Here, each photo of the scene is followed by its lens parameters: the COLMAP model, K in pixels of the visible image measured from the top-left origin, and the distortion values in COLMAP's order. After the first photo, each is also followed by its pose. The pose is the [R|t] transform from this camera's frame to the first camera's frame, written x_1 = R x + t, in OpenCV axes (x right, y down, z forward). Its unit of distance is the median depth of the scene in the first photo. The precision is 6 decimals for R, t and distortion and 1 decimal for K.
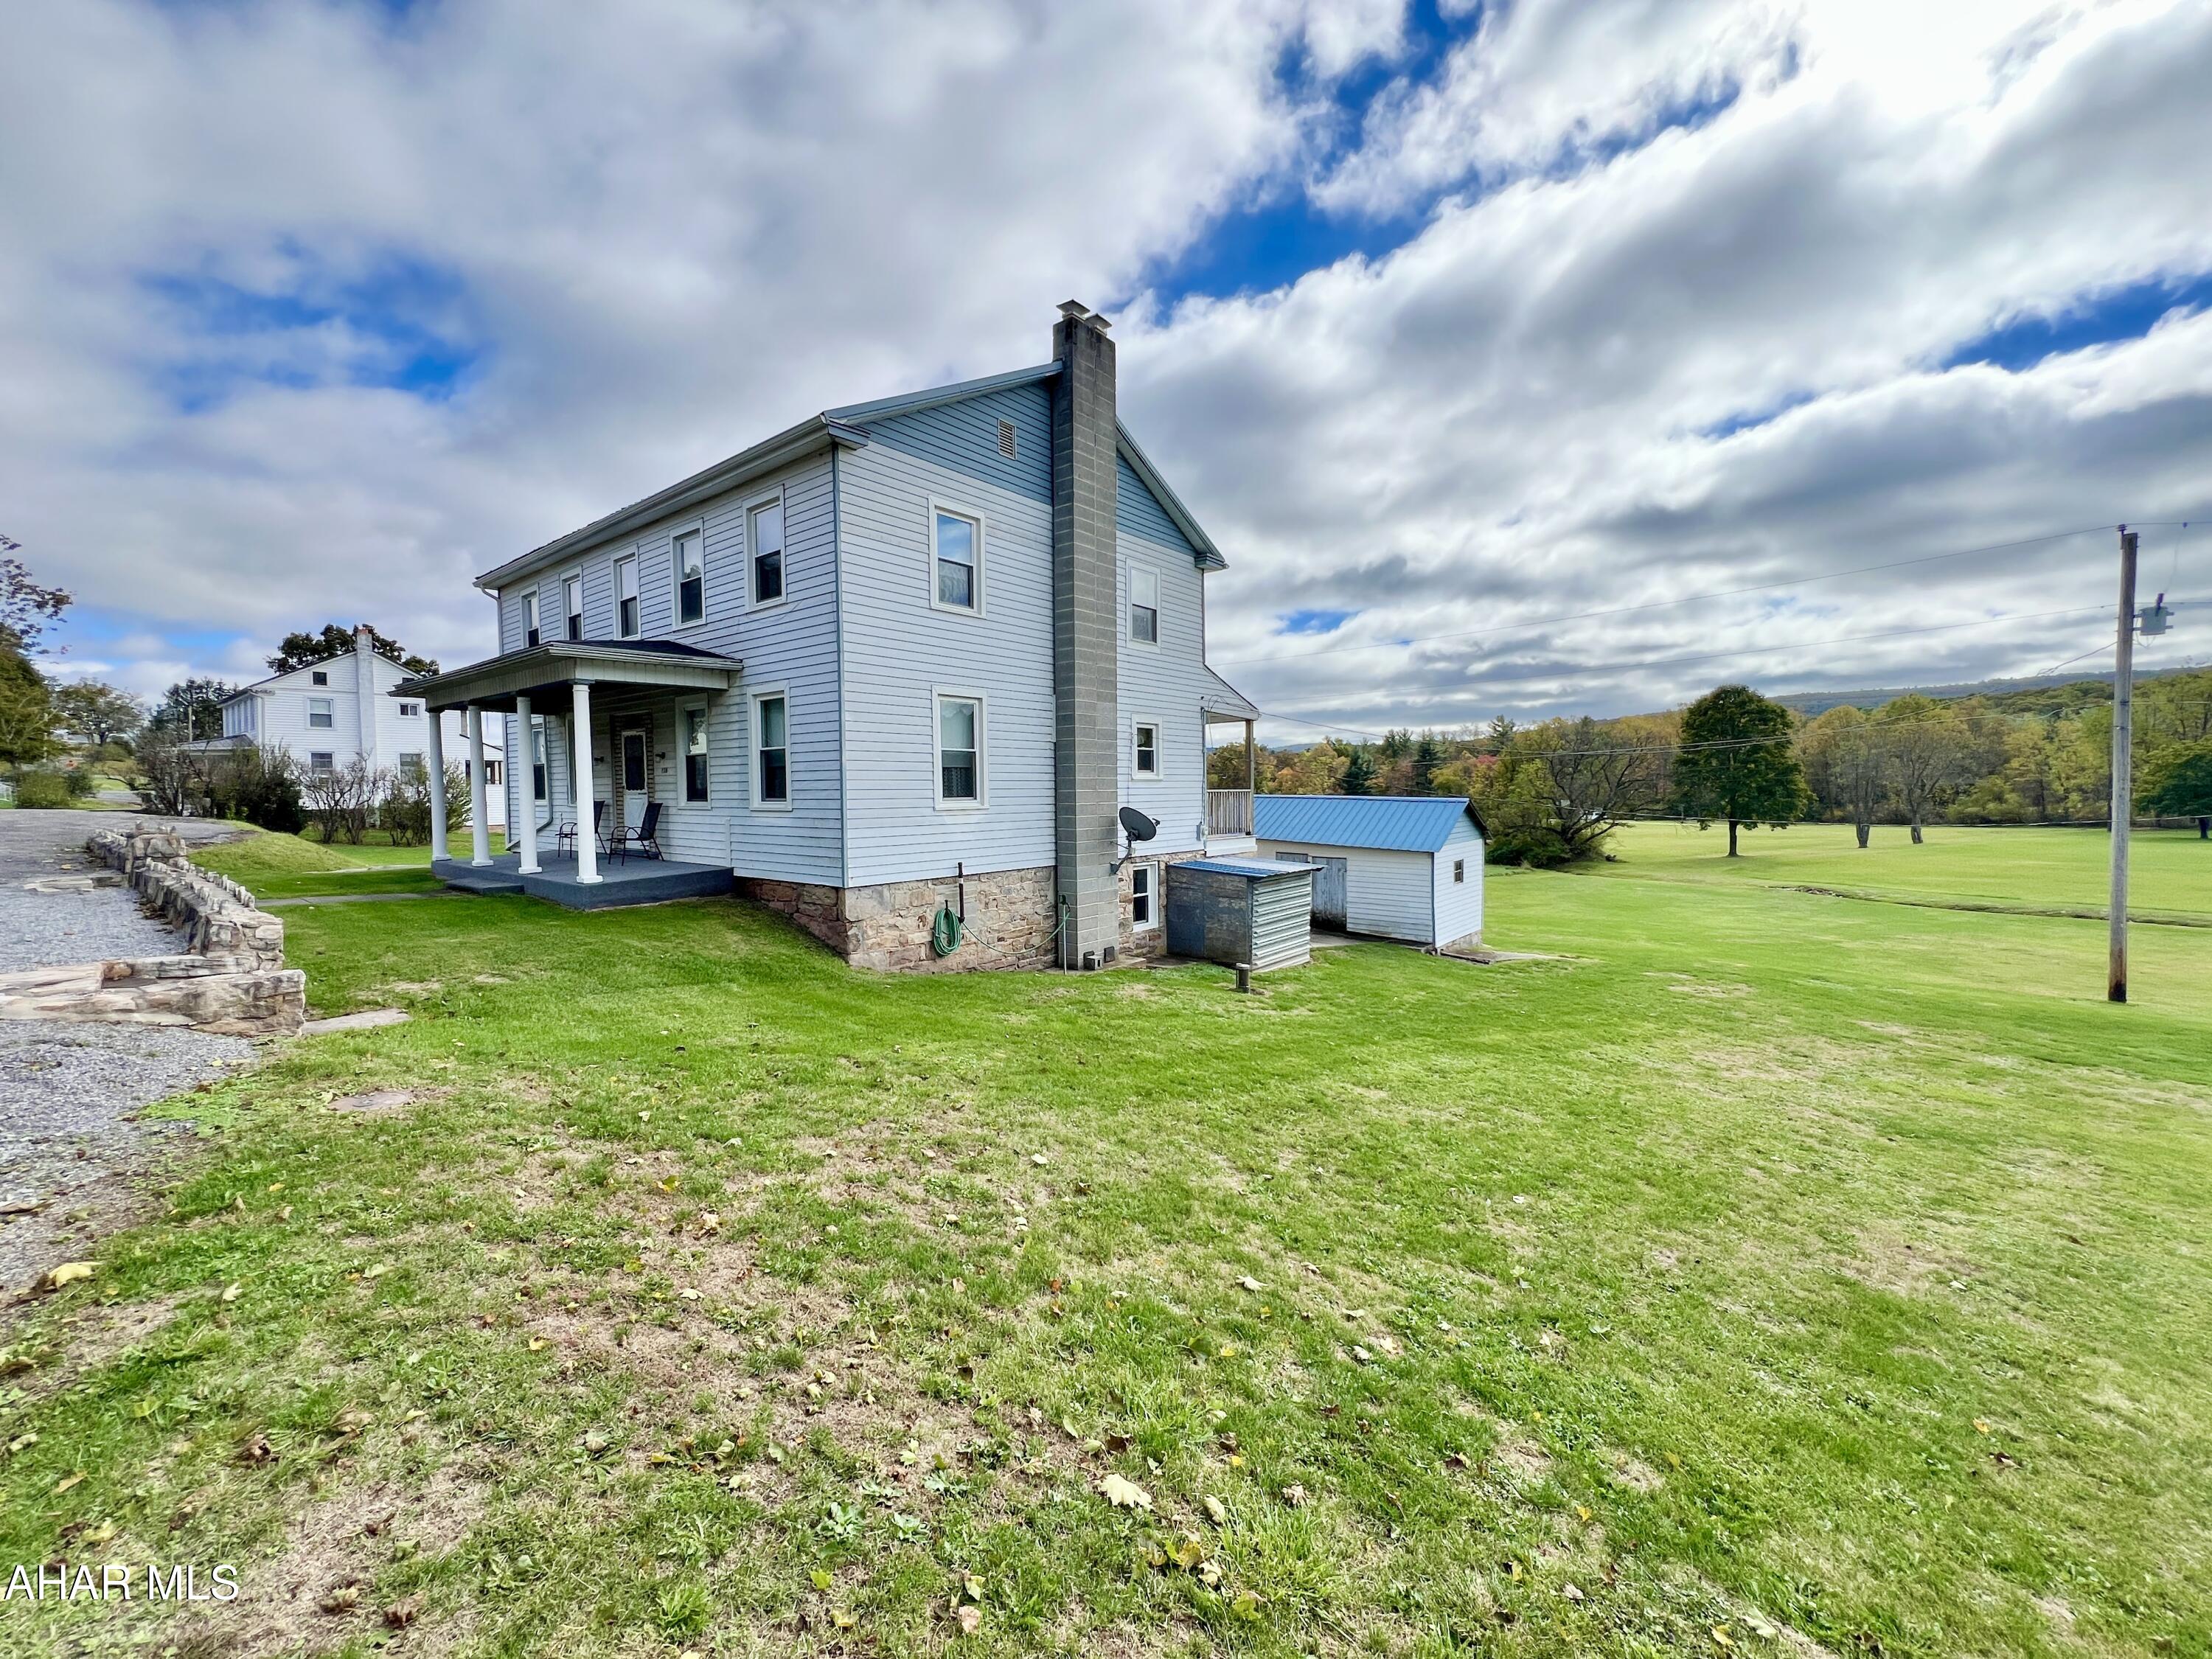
lens RADIAL K [[879.3, 0, 1097.8], [0, 879.3, 859.5], [0, 0, 1]] dist [-0.000942, 0.000082]
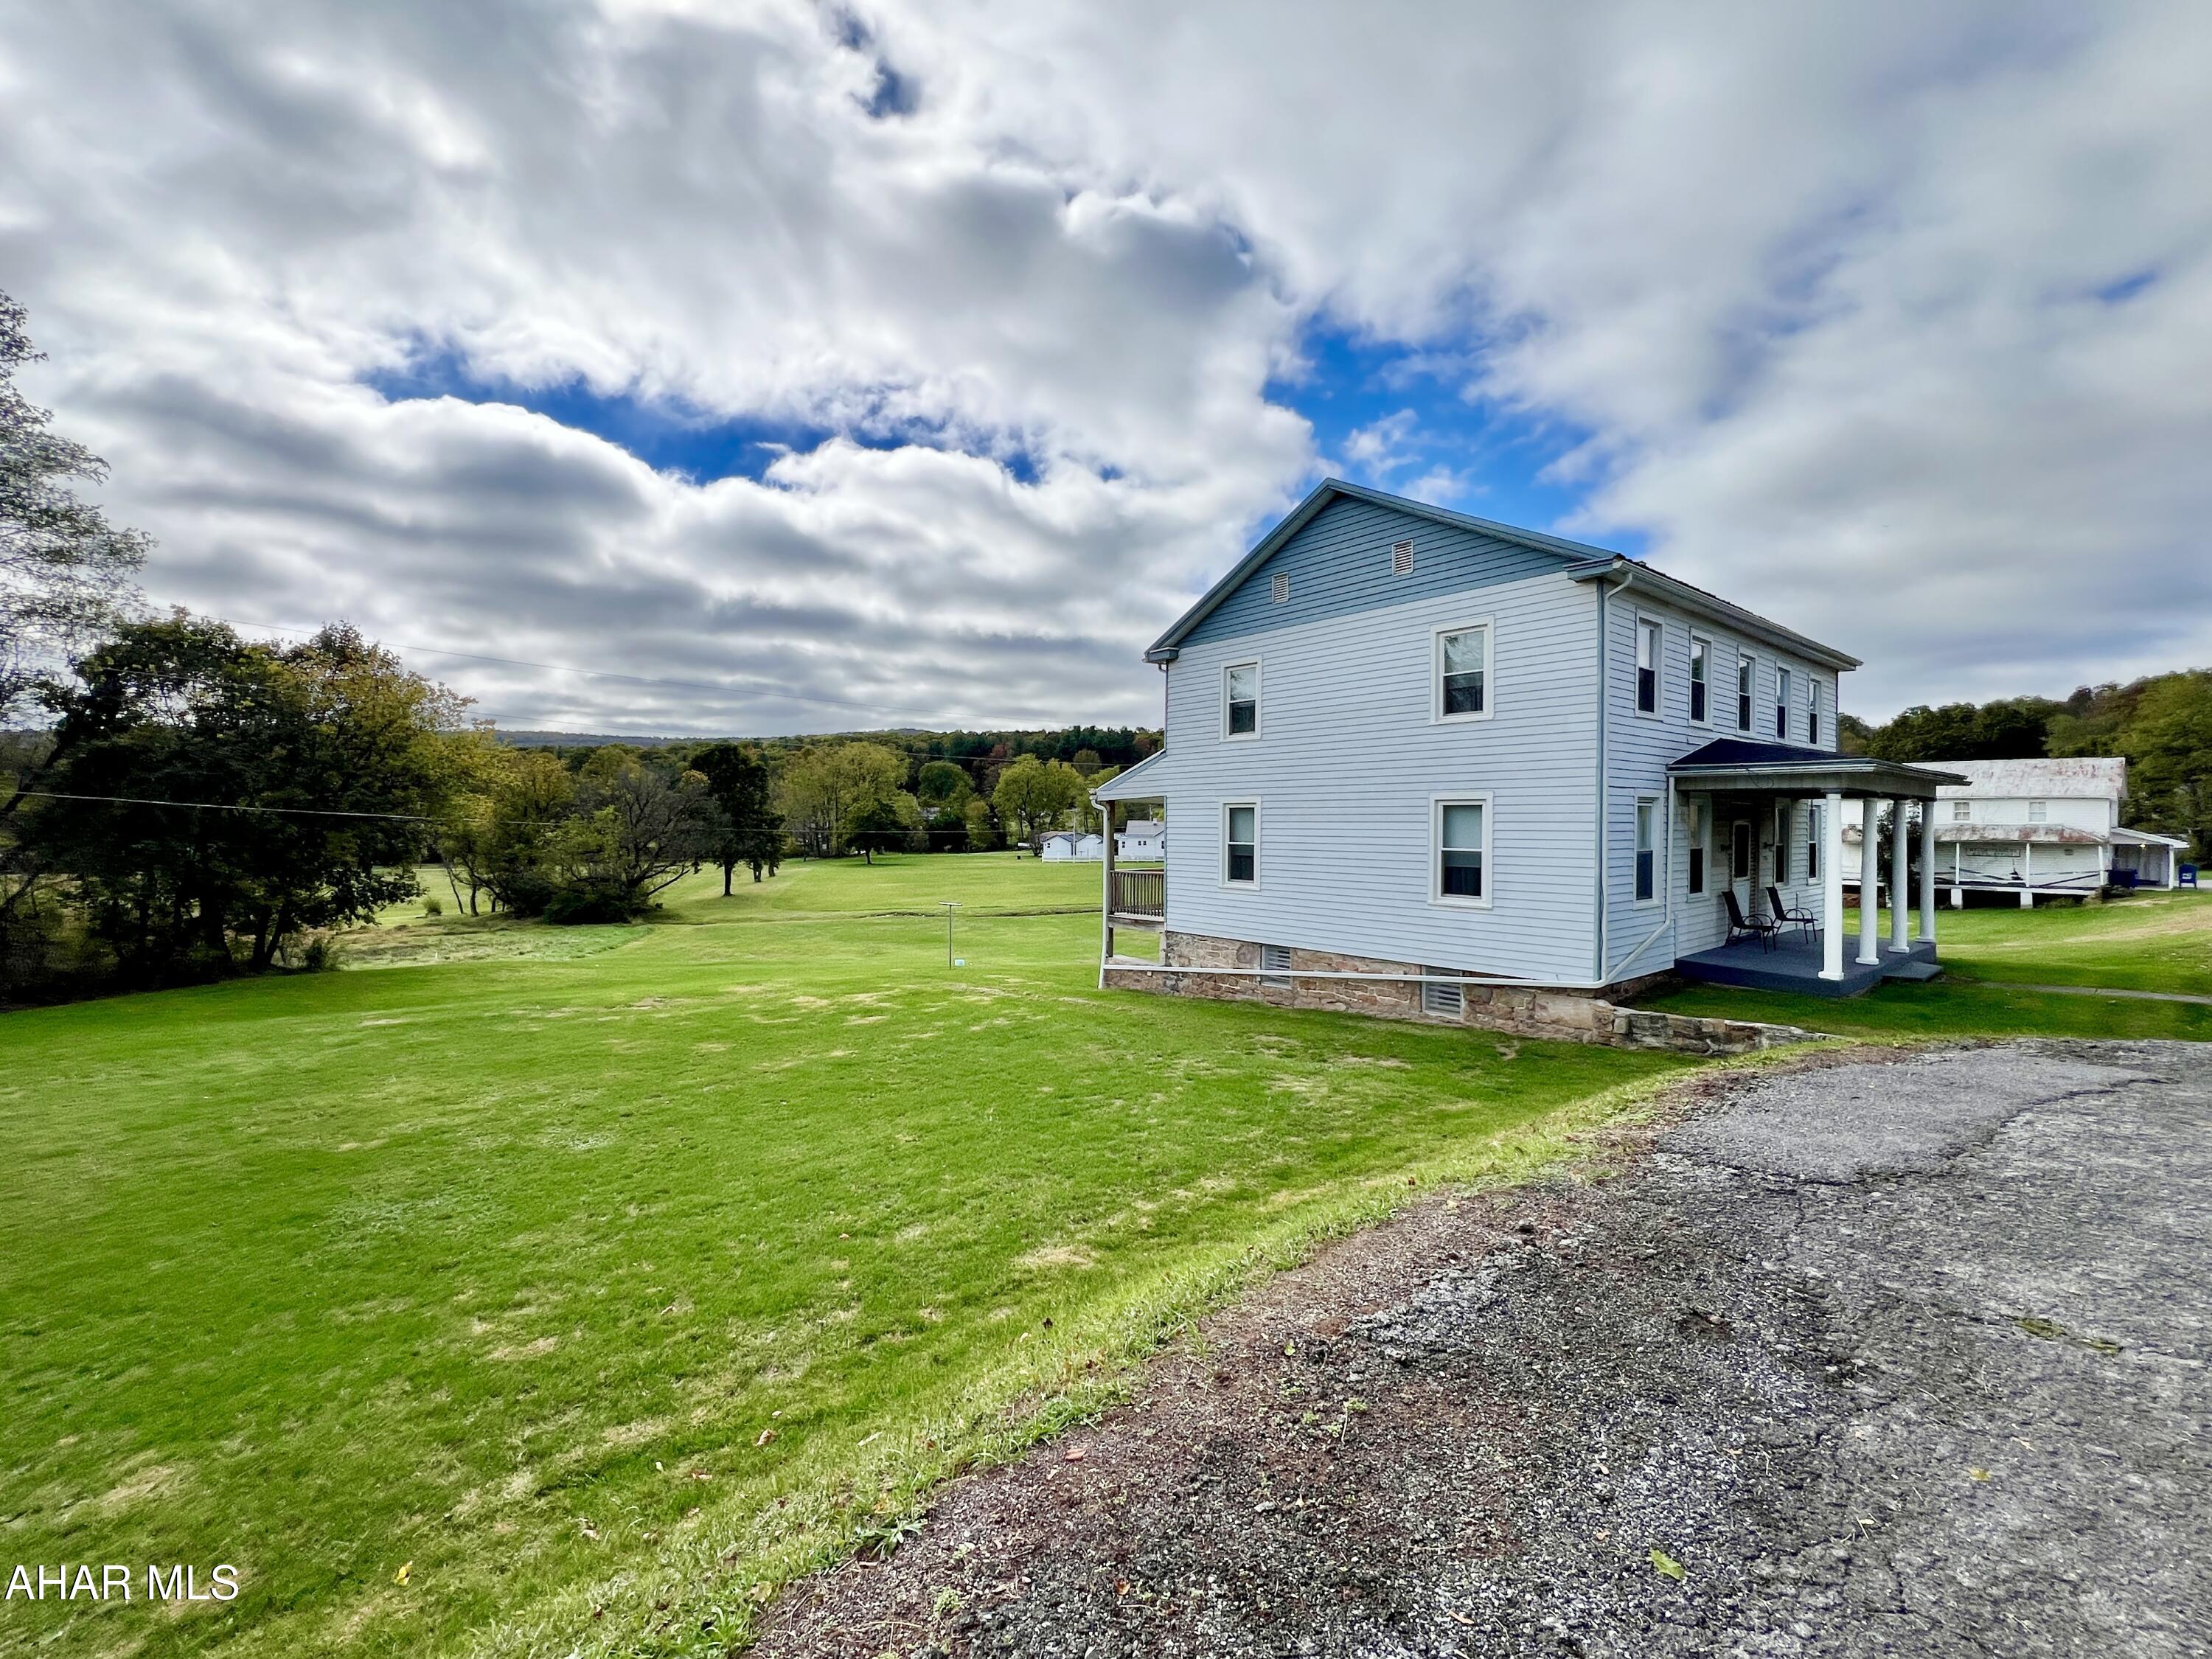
lens RADIAL K [[936.0, 0, 1103.1], [0, 936.0, 819.5], [0, 0, 1]] dist [0.012054, 0.000599]
pose [[0.180885, 0.009081, 0.983462, -1.010811], [0.076106, 0.996830, -0.023203, -0.102393], [-0.980555, 0.079045, 0.179620, 0.880898]]
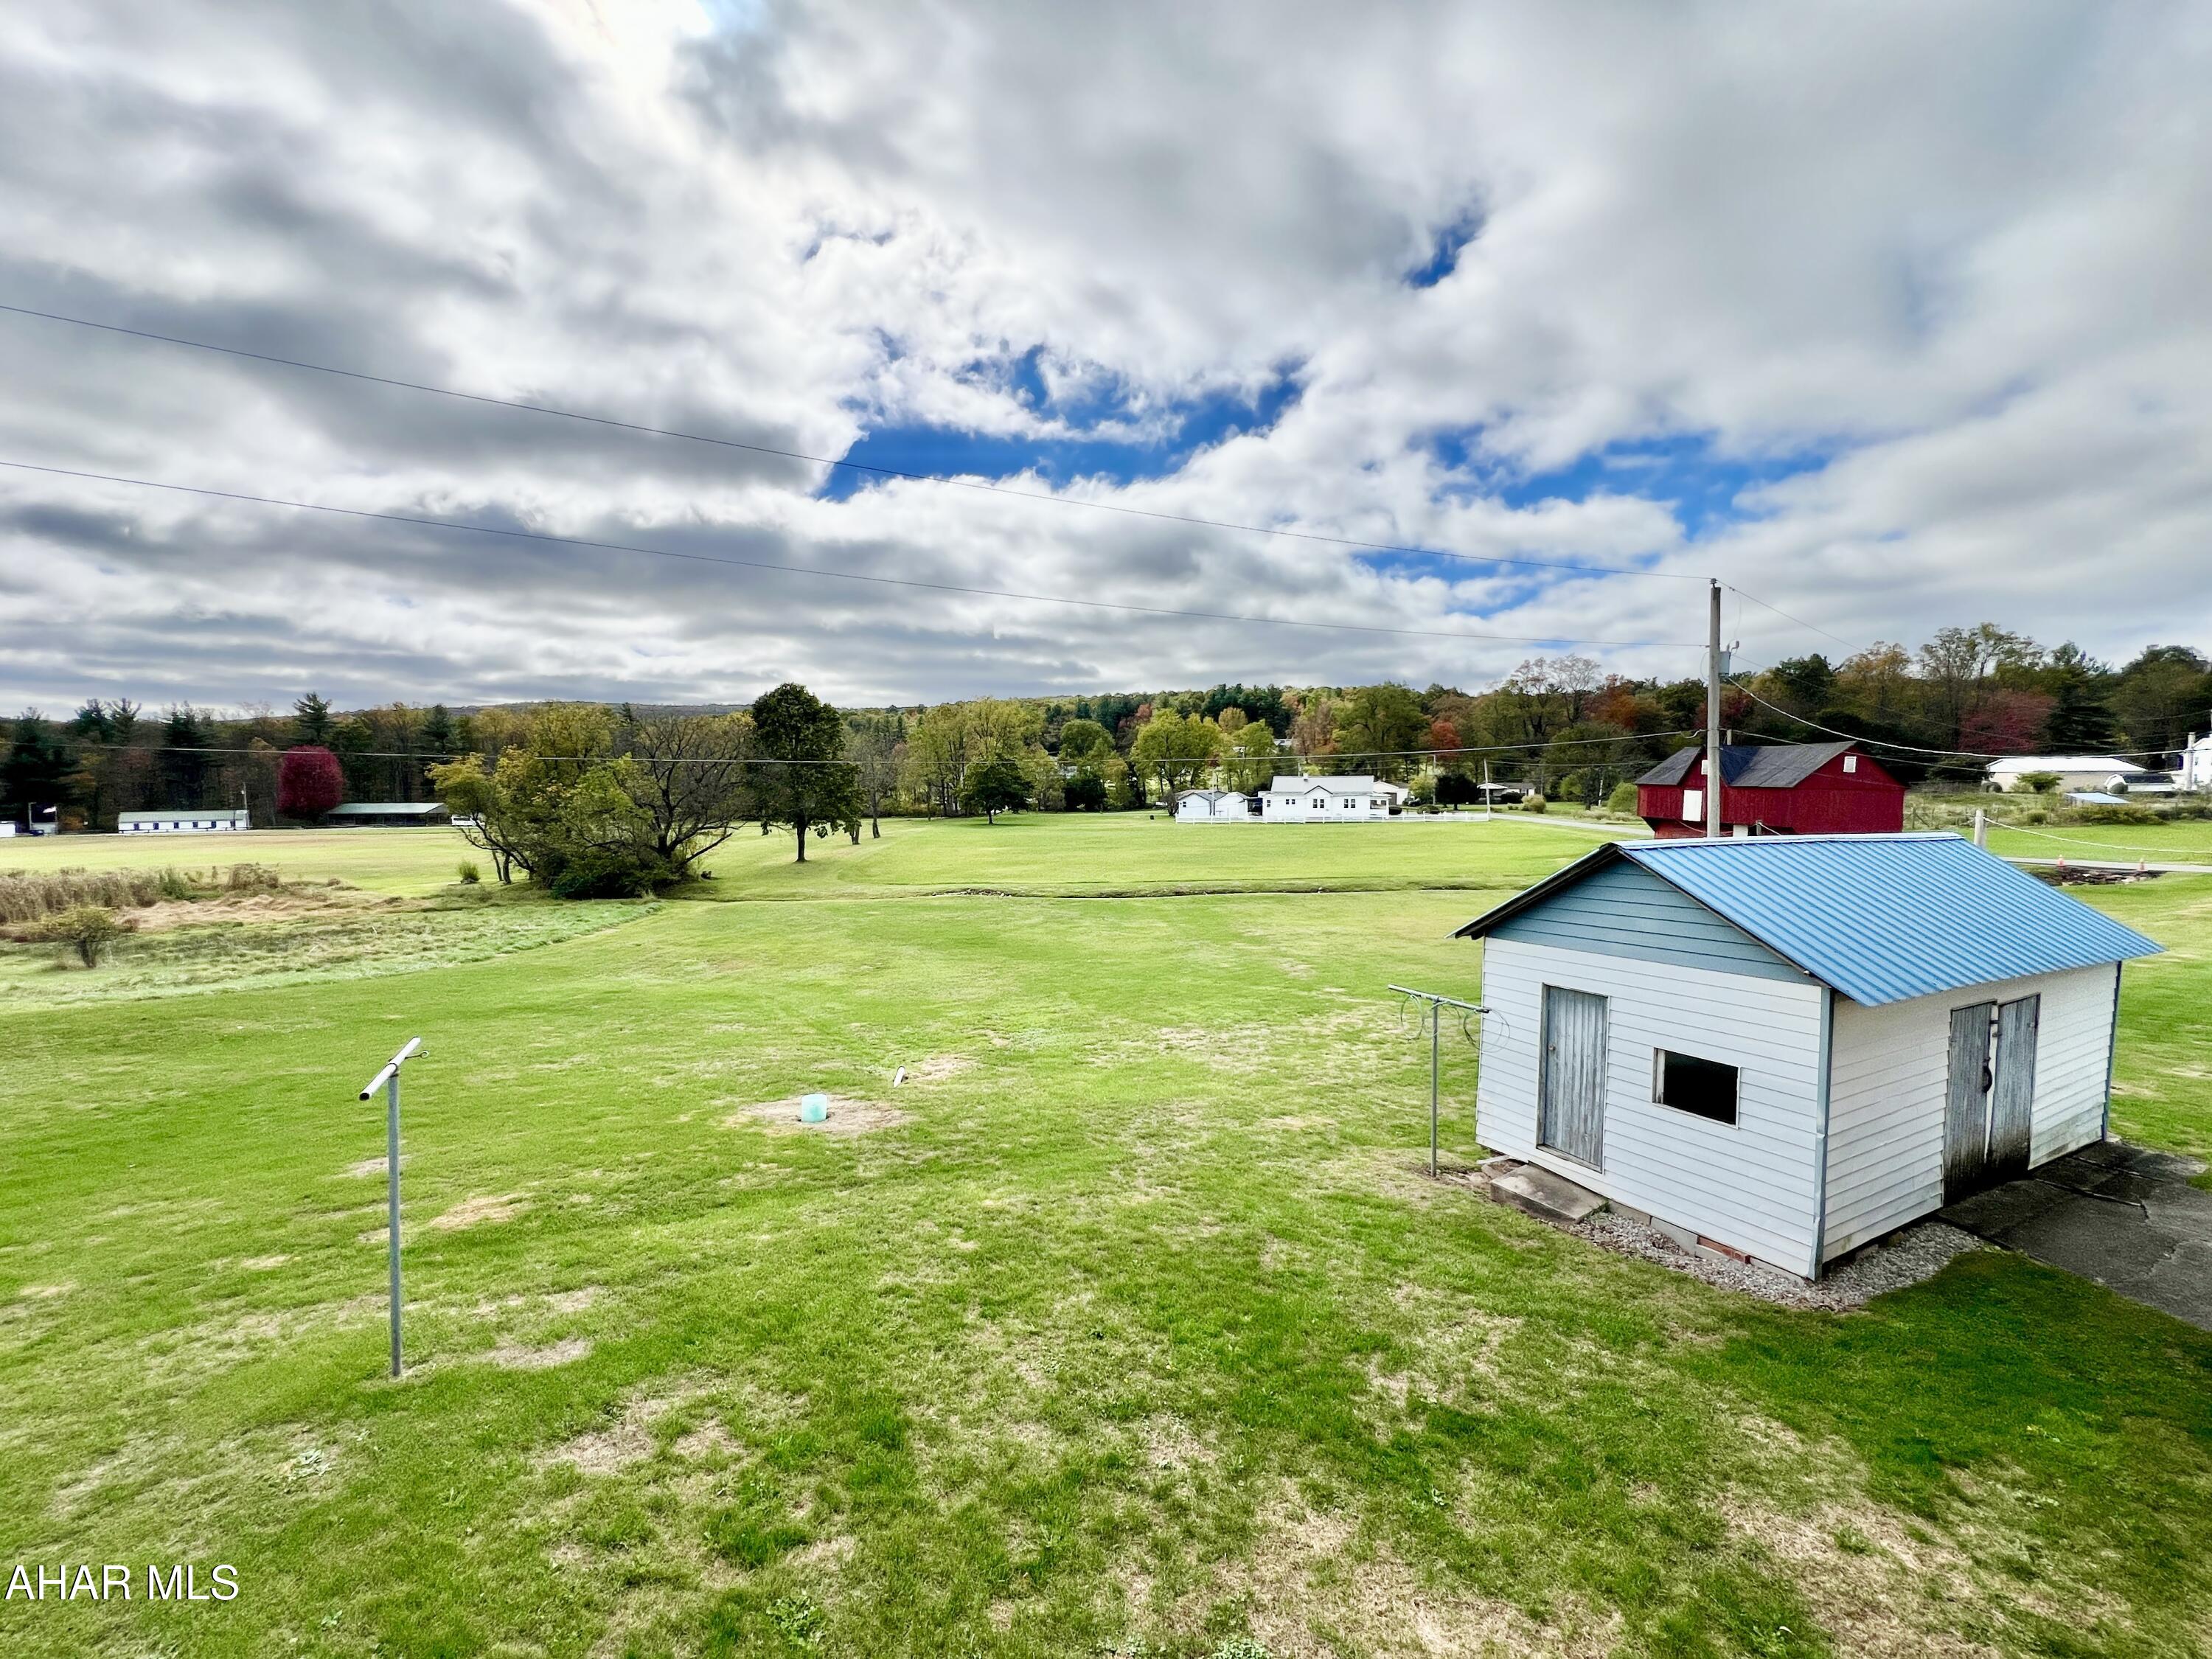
lens RADIAL K [[879.3, 0, 1100.1], [0, 879.3, 824.4], [0, 0, 1]] dist [-0.000942, 0.000082]
pose [[0.343719, -0.038754, 0.938272, -0.184075], [0.075626, 0.997045, 0.013477, -0.092105], [-0.936022, 0.066325, 0.345635, 1.010613]]
